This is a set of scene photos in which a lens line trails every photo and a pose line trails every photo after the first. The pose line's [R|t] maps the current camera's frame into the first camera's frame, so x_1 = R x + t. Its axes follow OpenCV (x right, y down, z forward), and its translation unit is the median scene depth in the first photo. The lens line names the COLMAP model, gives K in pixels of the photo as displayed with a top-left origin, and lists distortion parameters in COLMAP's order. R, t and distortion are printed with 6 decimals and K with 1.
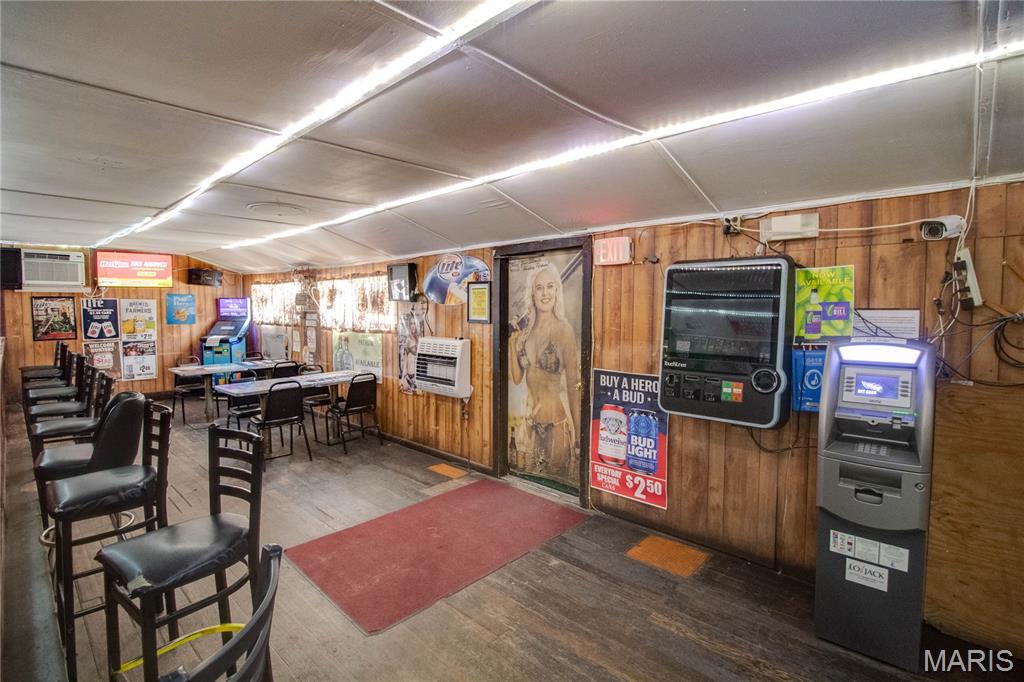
lens RADIAL K [[484.9, 0, 512.9], [0, 484.9, 339.1], [0, 0, 1]] dist [-0.007192, -0.005503]
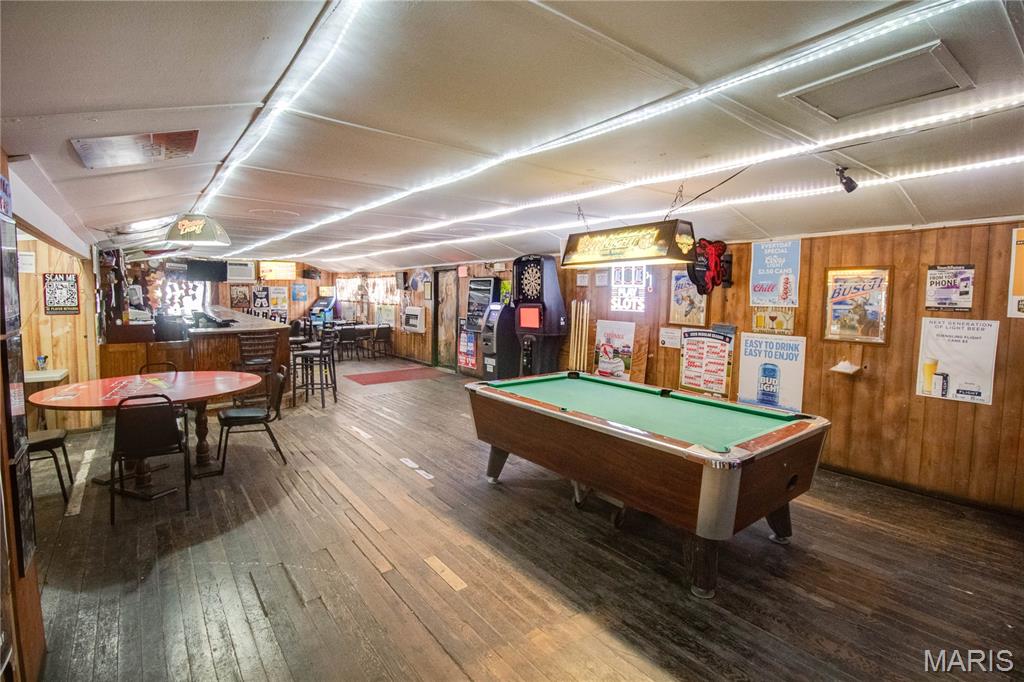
lens RADIAL K [[484.9, 0, 504.6], [0, 484.9, 336.7], [0, 0, 1]] dist [-0.007192, -0.005503]
pose [[0.985769, 0.025869, -0.166104, 0.542645], [-0.021907, 0.999431, 0.025641, 0.059438], [0.166673, -0.021637, 0.985775, -0.962659]]
